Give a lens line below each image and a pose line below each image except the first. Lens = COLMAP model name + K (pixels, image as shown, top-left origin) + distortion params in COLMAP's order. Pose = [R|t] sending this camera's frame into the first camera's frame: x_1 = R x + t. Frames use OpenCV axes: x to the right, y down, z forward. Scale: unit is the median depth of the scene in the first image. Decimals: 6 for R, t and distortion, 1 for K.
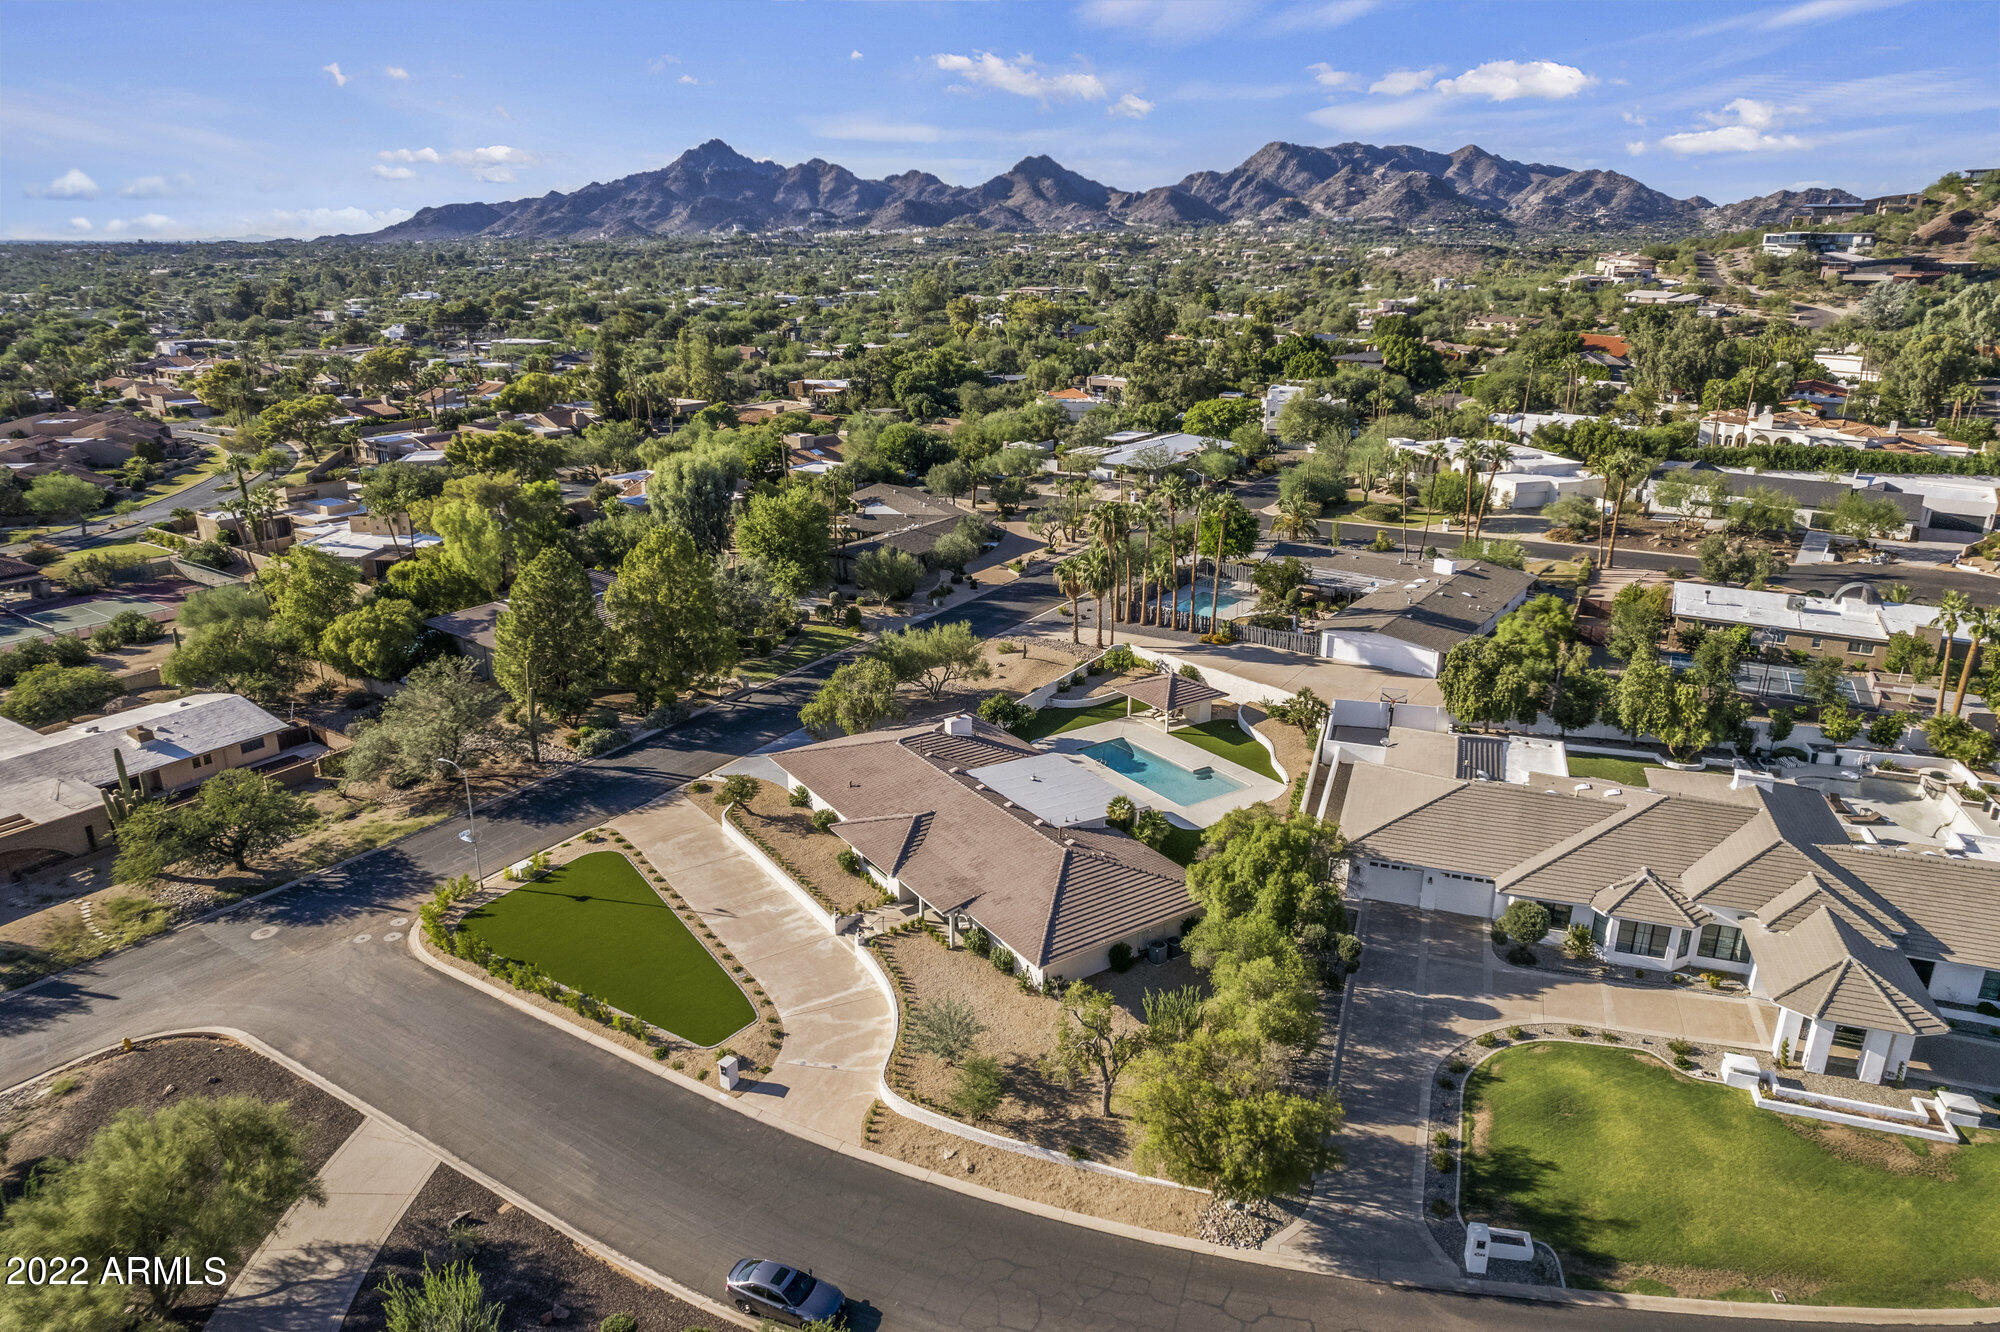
lens RADIAL K [[1275.7, 0, 1010.6], [0, 1275.7, 663.3], [0, 0, 1]] dist [-0.076697, 0.073501]
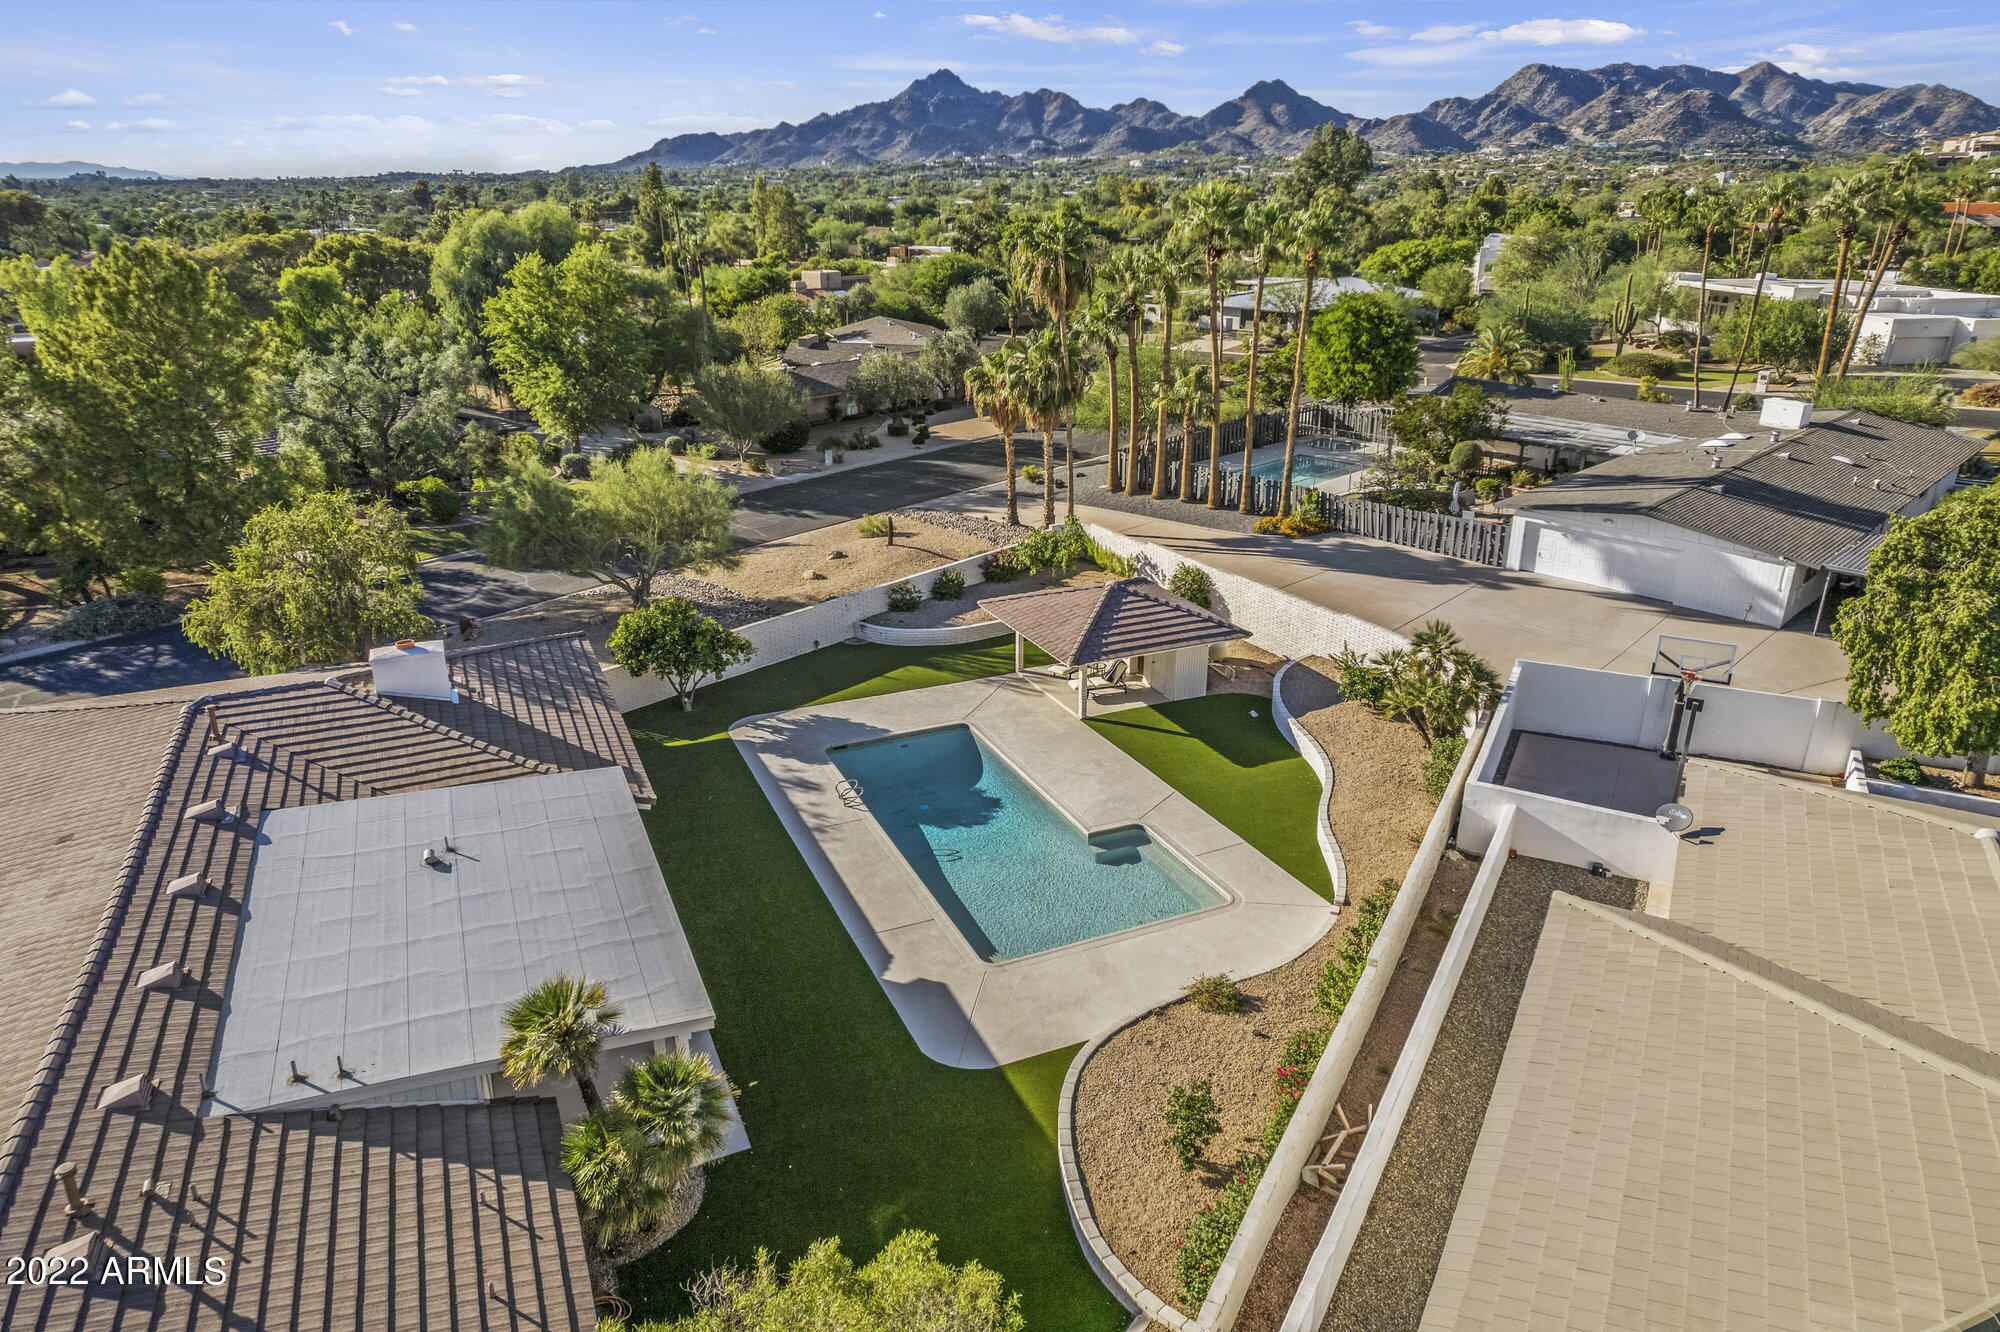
lens RADIAL K [[1275.7, 0, 1010.6], [0, 1275.7, 663.3], [0, 0, 1]] dist [-0.076697, 0.073501]
pose [[0.985507, 0.059500, -0.158857, 0.078486], [-0.052395, 0.997445, 0.048553, 0.008835], [0.161340, -0.039526, 0.986107, 0.287187]]
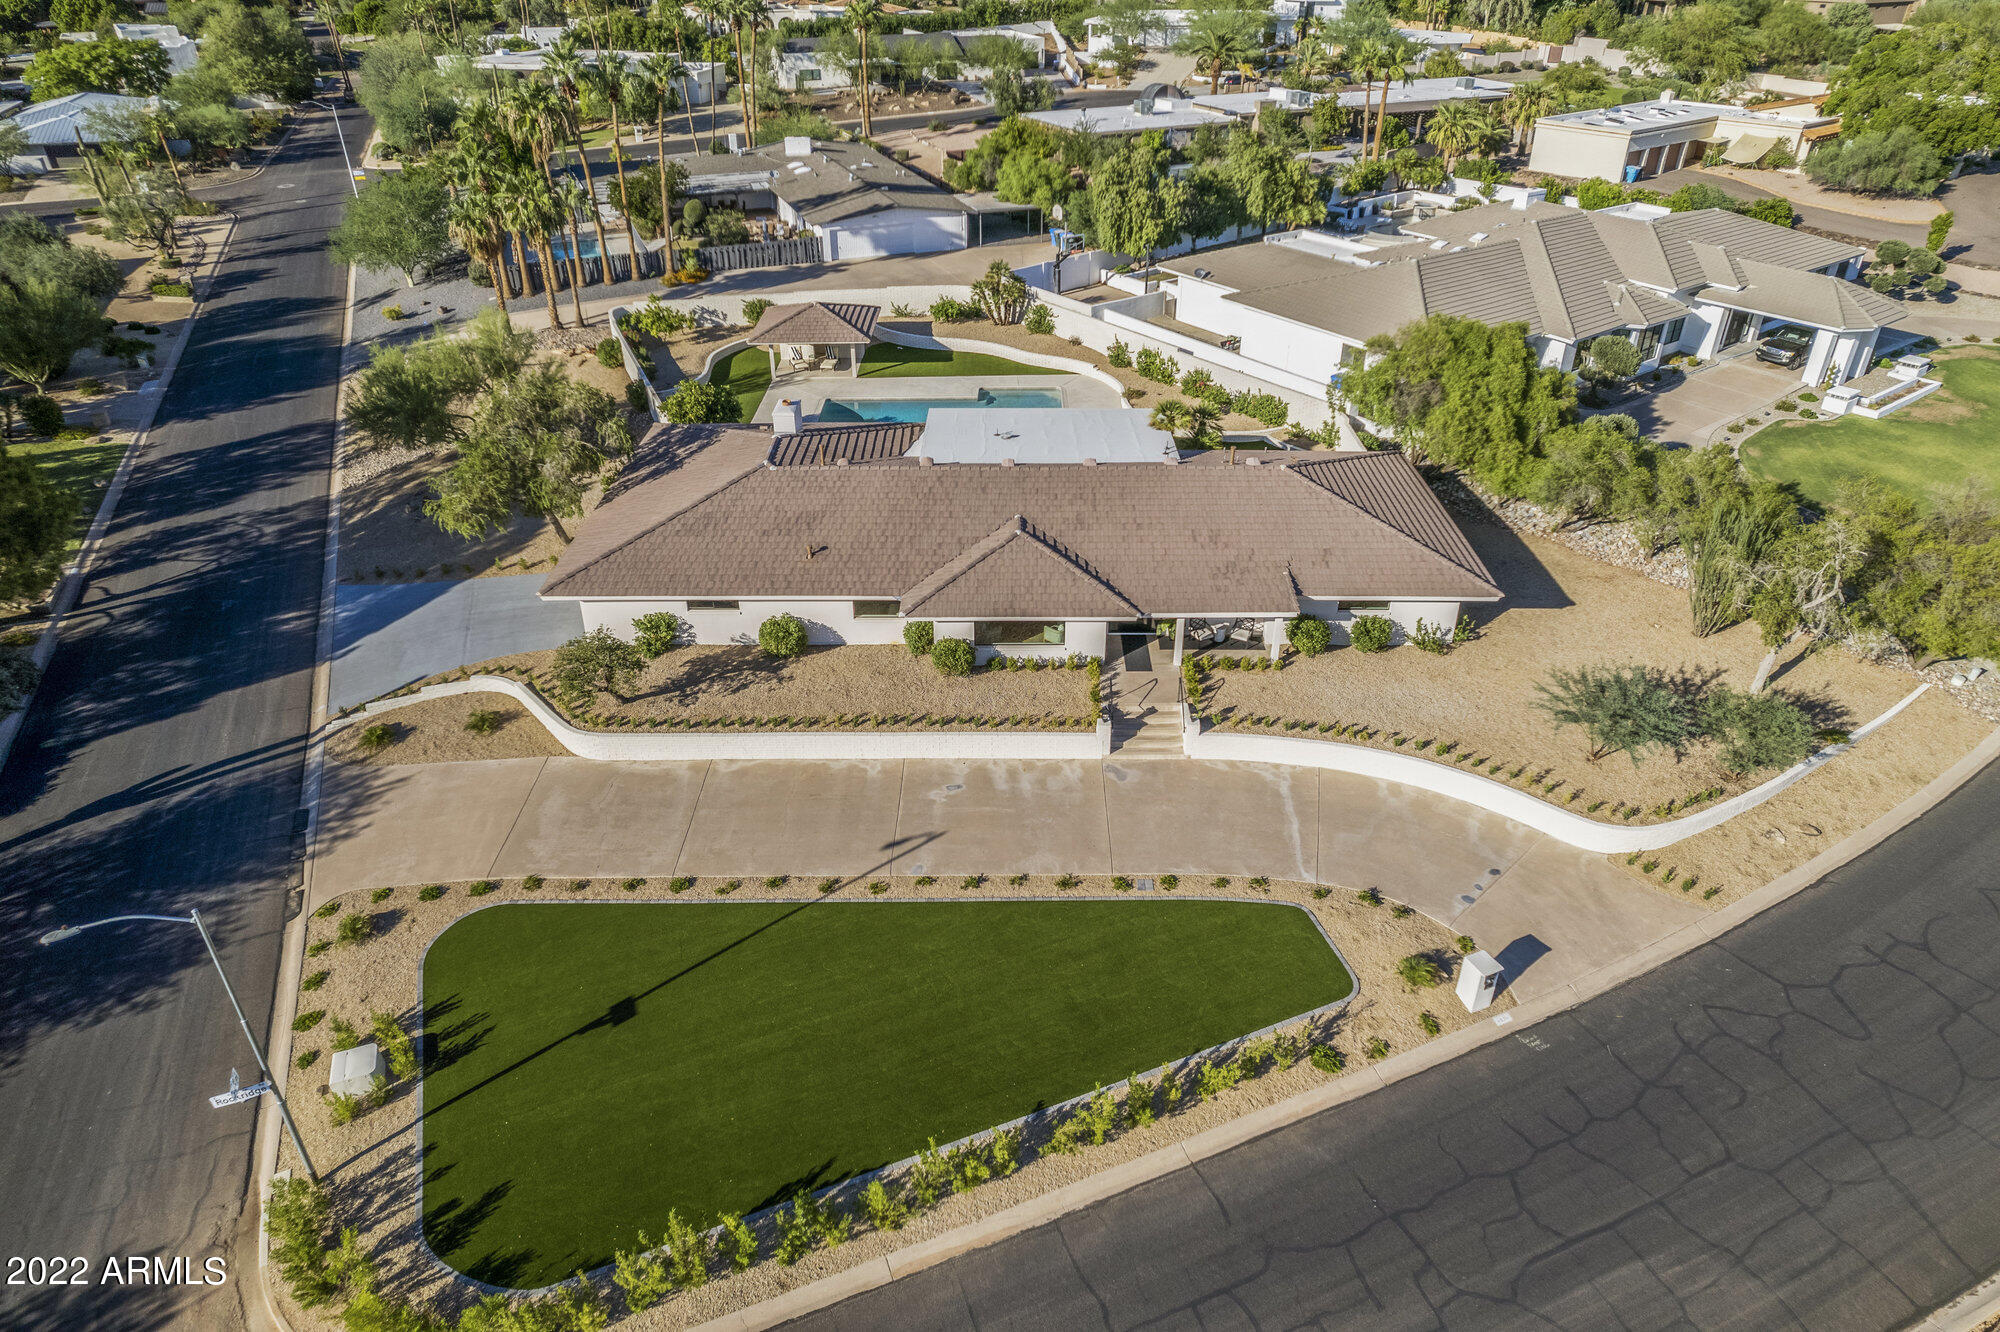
lens RADIAL K [[1275.7, 0, 1010.6], [0, 1275.7, 663.3], [0, 0, 1]] dist [-0.076697, 0.073501]
pose [[0.564215, -0.430423, 0.704555, -0.187316], [0.266676, 0.902623, 0.337869, -0.008086], [-0.781374, -0.002743, 0.624057, 0.237366]]
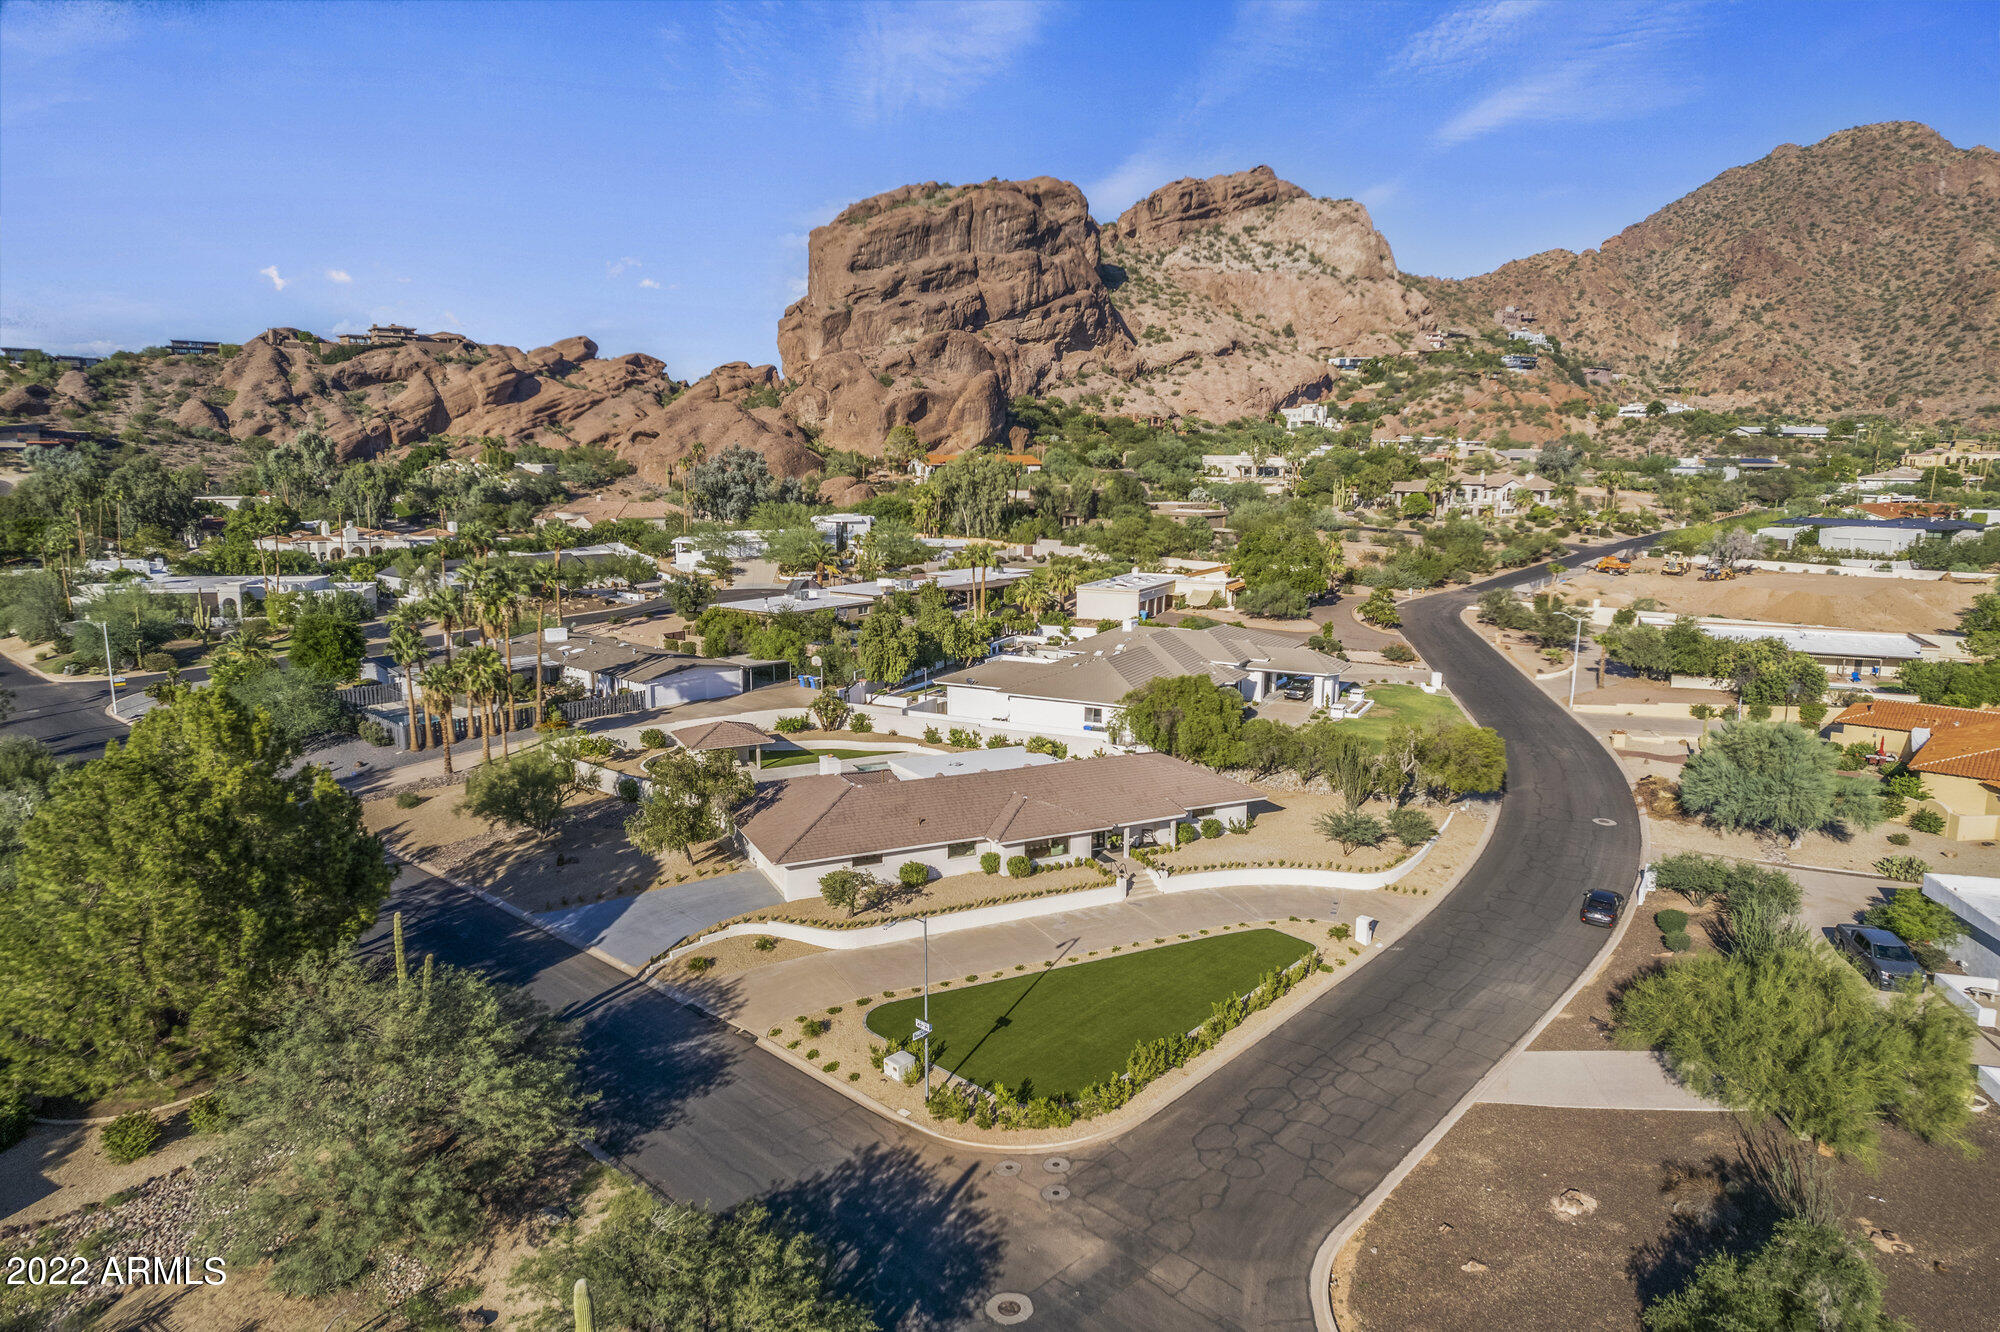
lens RADIAL K [[1275.7, 0, 1010.6], [0, 1275.7, 663.3], [0, 0, 1]] dist [-0.076697, 0.073501]
pose [[0.140606, -0.166230, 0.976011, -0.380628], [0.312428, 0.942884, 0.115579, -0.036134], [-0.939478, 0.288682, 0.184510, 0.293826]]
